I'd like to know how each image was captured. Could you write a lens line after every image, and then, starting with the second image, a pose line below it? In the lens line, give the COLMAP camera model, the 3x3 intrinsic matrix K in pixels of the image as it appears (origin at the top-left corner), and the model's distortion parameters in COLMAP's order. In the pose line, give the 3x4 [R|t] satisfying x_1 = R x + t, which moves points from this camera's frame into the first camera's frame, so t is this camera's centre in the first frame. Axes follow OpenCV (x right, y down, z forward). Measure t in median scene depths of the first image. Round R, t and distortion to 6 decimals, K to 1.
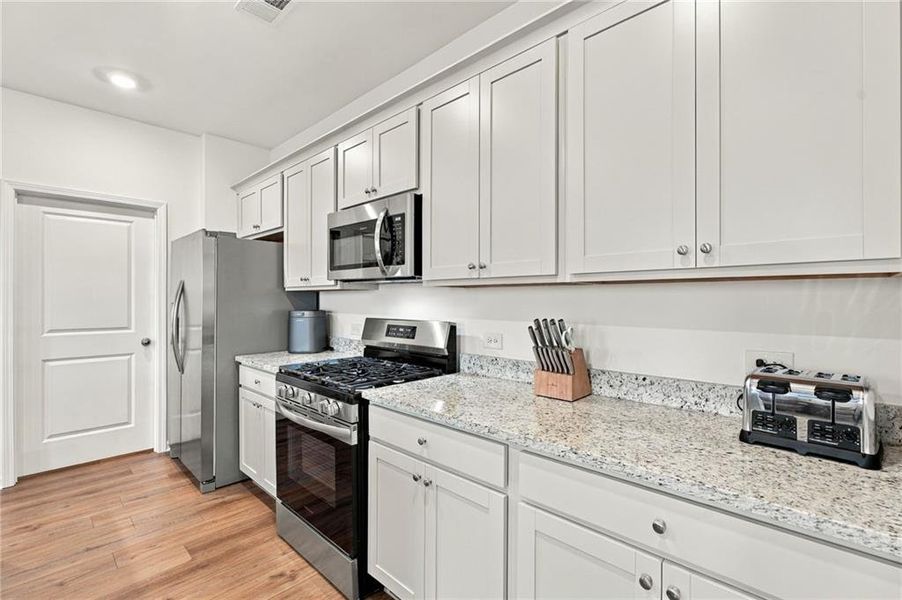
lens RADIAL K [[406.4, 0, 451.0], [0, 406.4, 300.0], [0, 0, 1]] dist [0.001635, 0.000374]
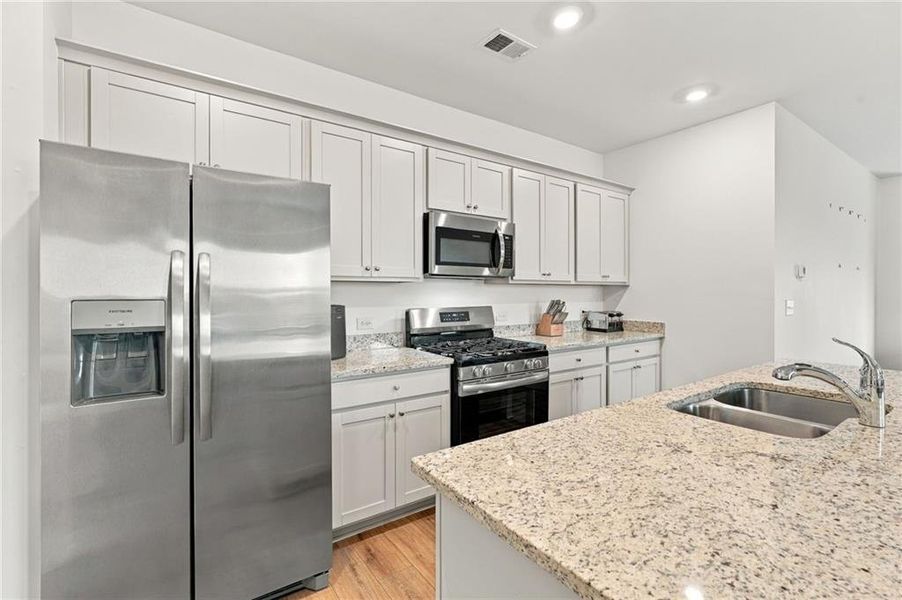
lens RADIAL K [[412.1, 0, 454.3], [0, 412.1, 297.5], [0, 0, 1]] dist [-0.001267, 0.000117]
pose [[0.182353, -0.011482, 0.983166, -1.516825], [0.002064, 0.999934, 0.011295, 0.003321], [-0.983231, -0.000030, 0.182365, 0.834842]]
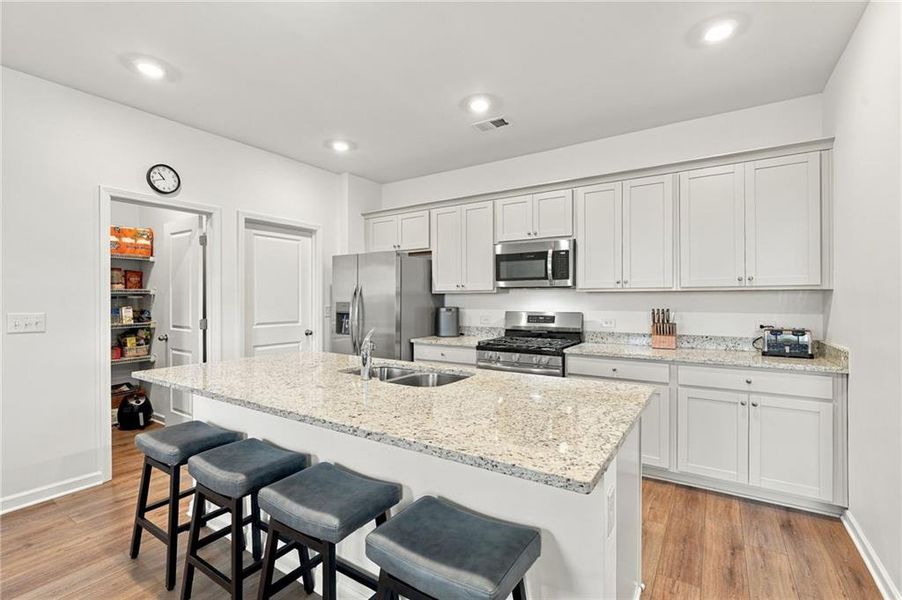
lens RADIAL K [[407.7, 0, 454.5], [0, 407.7, 300.3], [0, 0, 1]] dist [0.001064, 0.000124]
pose [[0.983498, -0.003838, 0.180876, -0.817886], [0.003410, 0.999991, 0.002681, -0.003151], [-0.180884, -0.002020, 0.983502, -0.570323]]
